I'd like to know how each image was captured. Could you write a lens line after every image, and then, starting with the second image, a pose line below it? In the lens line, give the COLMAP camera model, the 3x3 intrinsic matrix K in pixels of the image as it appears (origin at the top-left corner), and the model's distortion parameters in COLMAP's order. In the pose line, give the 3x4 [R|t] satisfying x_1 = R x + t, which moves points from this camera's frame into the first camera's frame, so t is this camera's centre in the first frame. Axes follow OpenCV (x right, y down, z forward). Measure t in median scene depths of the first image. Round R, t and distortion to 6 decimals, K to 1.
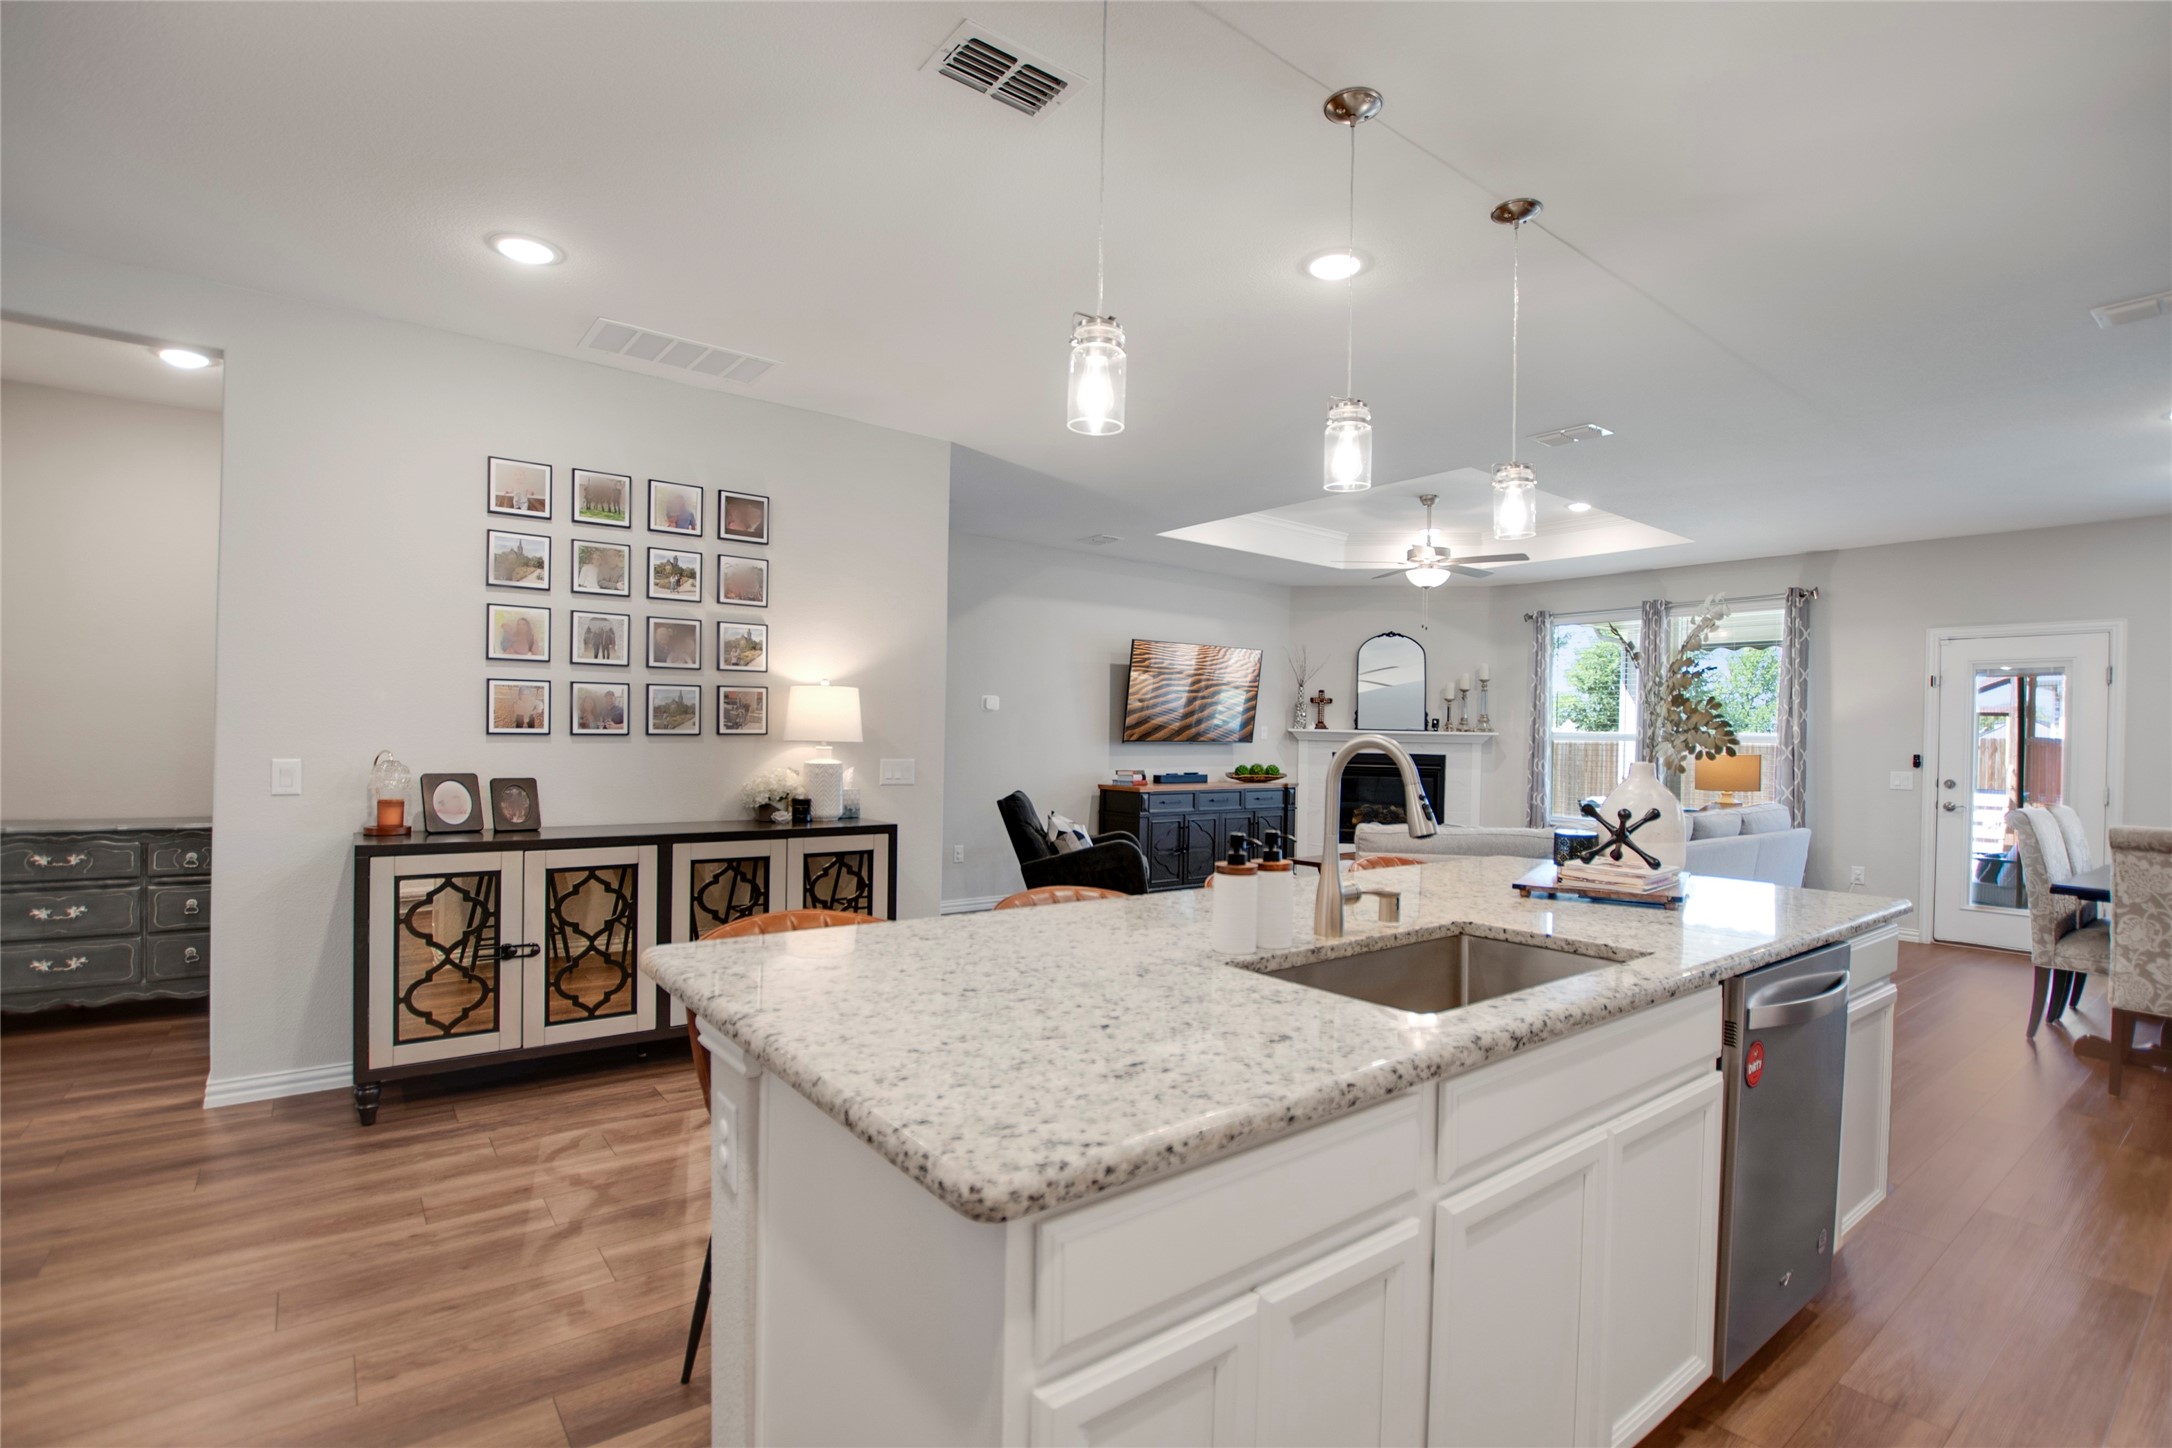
lens RADIAL K [[1003.2, 0, 1120.2], [0, 1003.2, 737.0], [0, 0, 1]] dist [-0.030603, 0.007726]
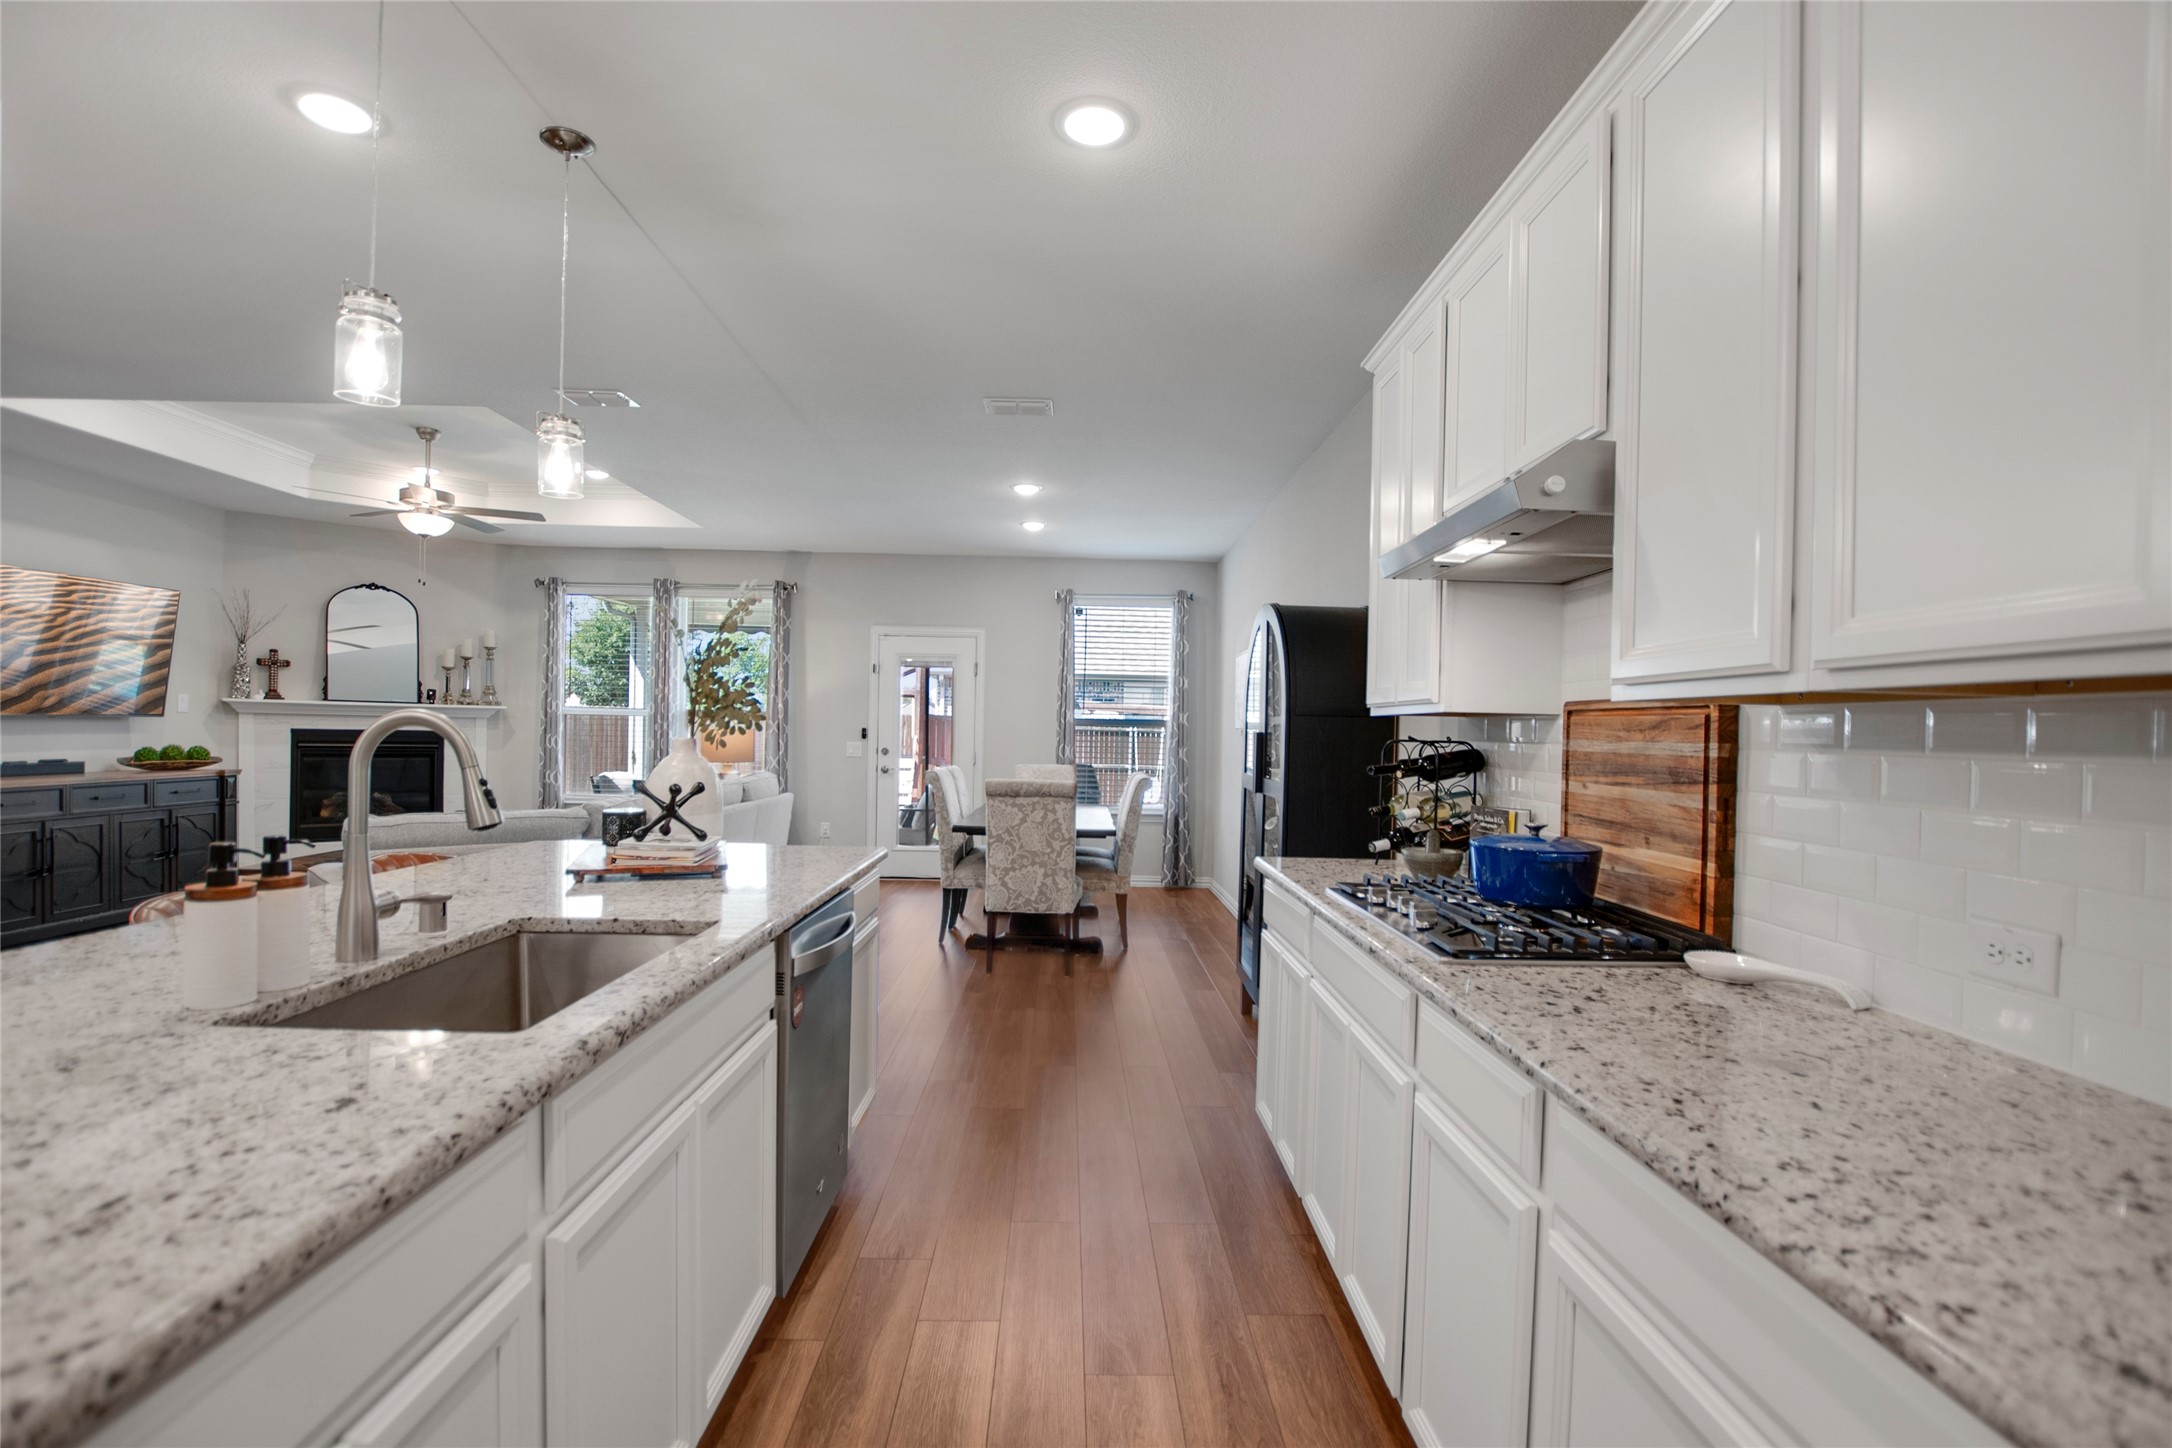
lens RADIAL K [[1013.5, 0, 1072.1], [0, 1013.5, 739.2], [0, 0, 1]] dist [-0.032435, 0.005298]
pose [[0.611655, -0.013493, 0.791010, -0.053429], [-0.009051, 0.999670, 0.024051, -0.001478], [-0.791073, -0.021871, 0.611331, 0.051913]]
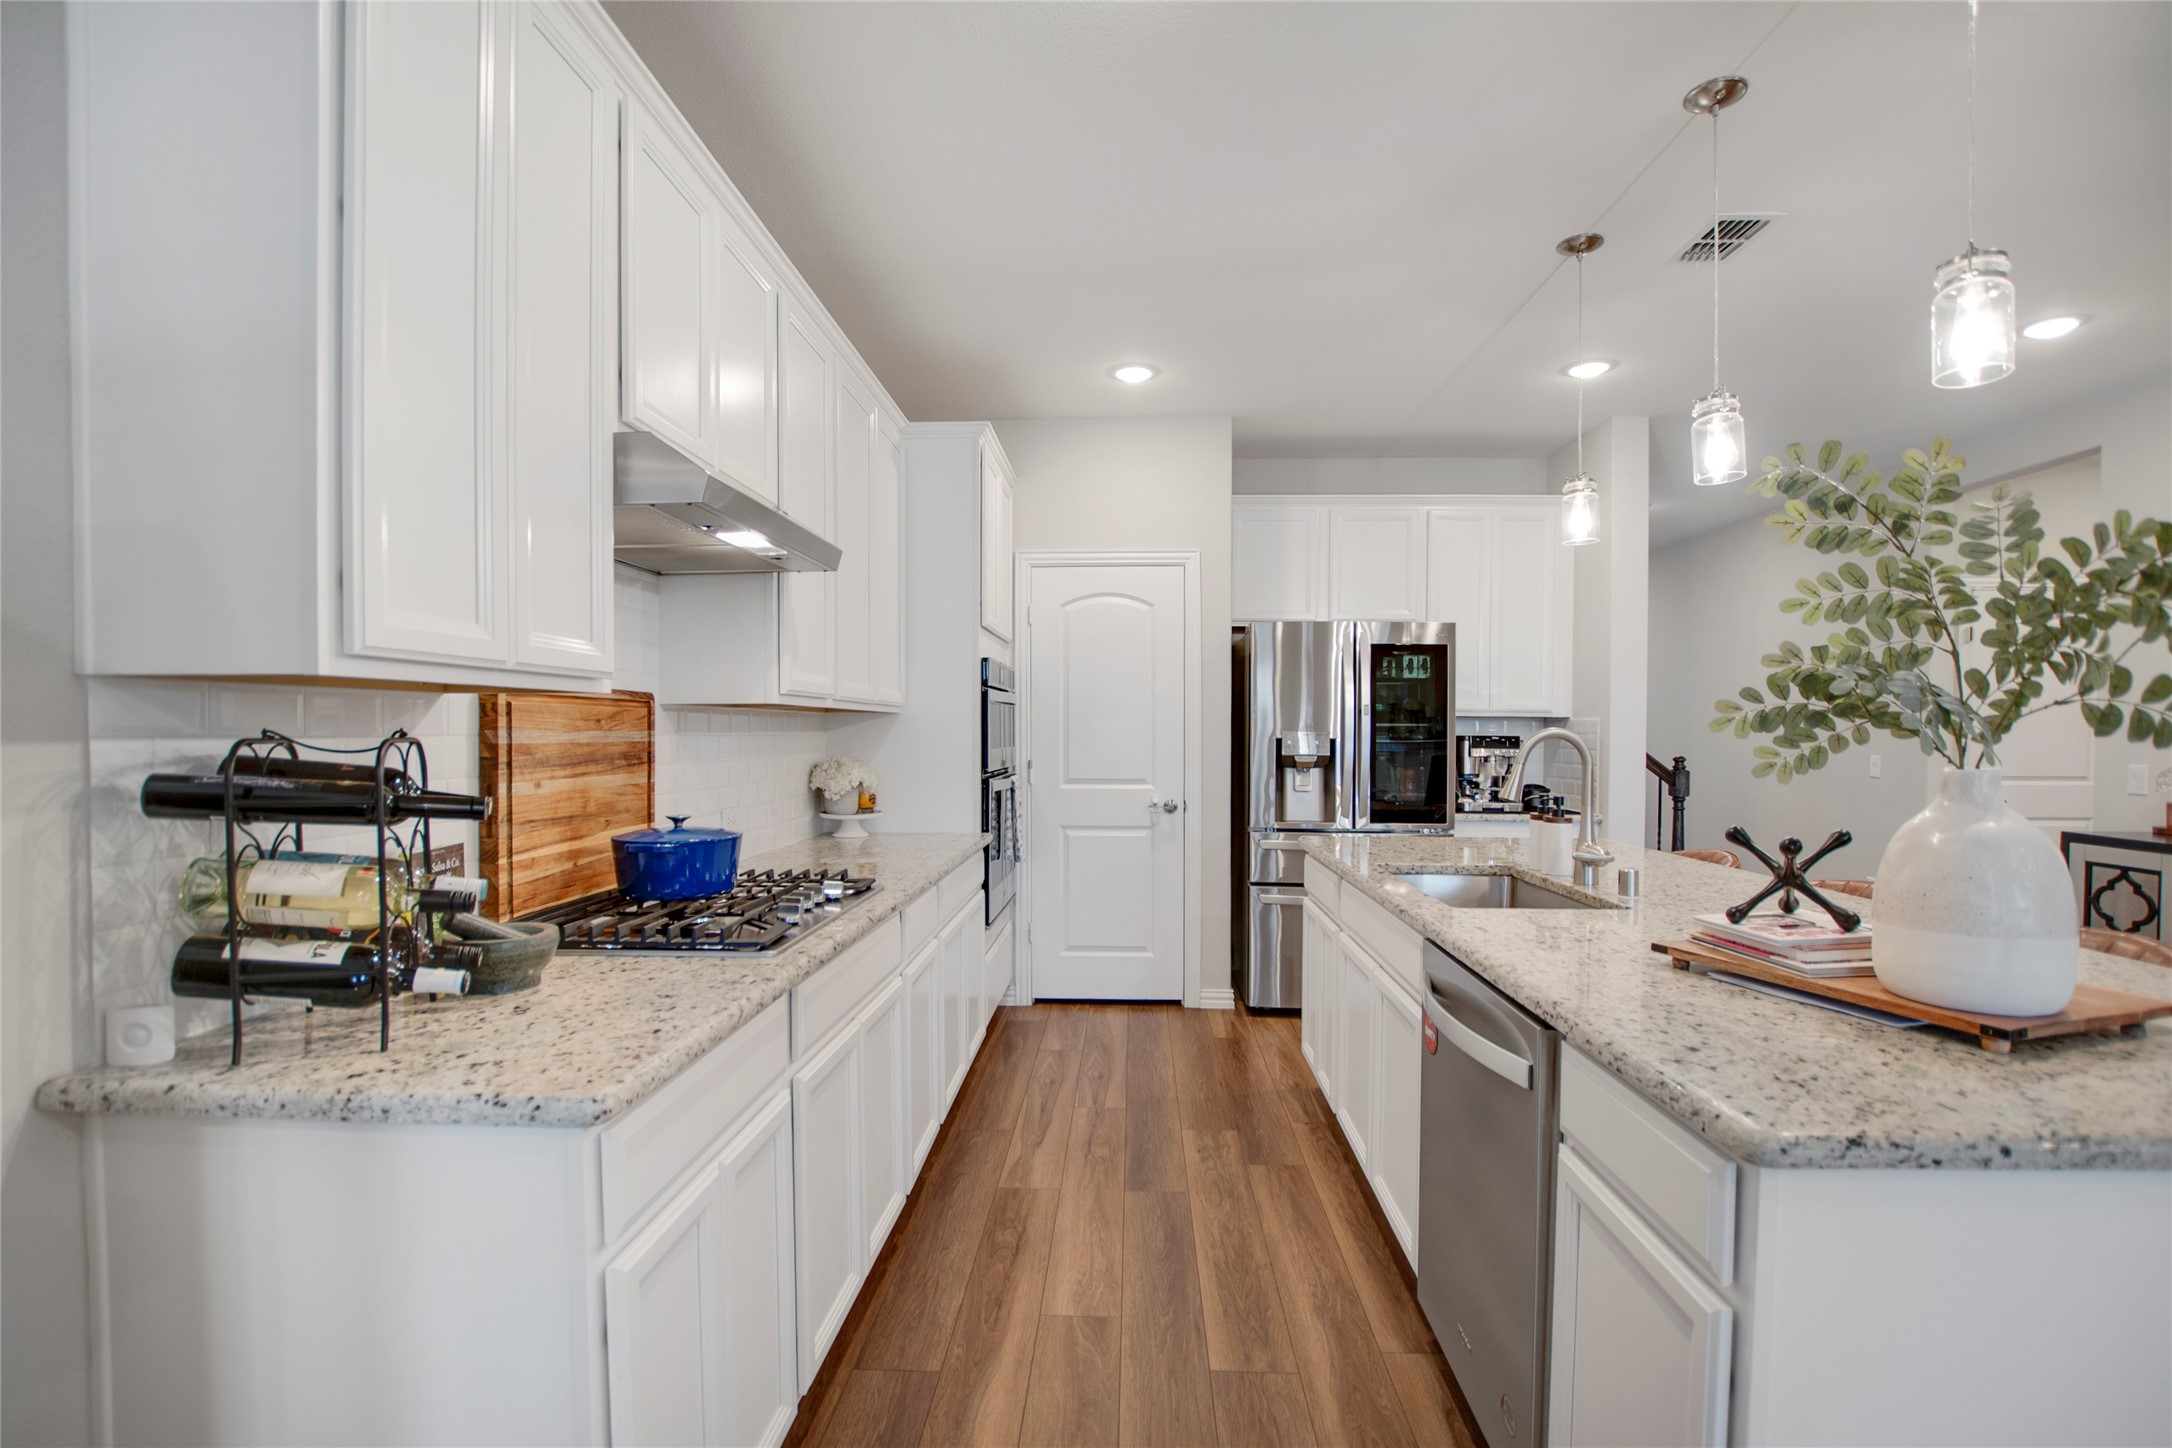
lens RADIAL K [[1013.5, 0, 1072.1], [0, 1013.5, 739.2], [0, 0, 1]] dist [-0.032435, 0.005298]
pose [[-0.663033, -0.018449, -0.748363, 1.223291], [-0.015466, 0.999820, -0.010946, 0.025617], [0.748430, 0.004317, -0.663199, 1.031374]]
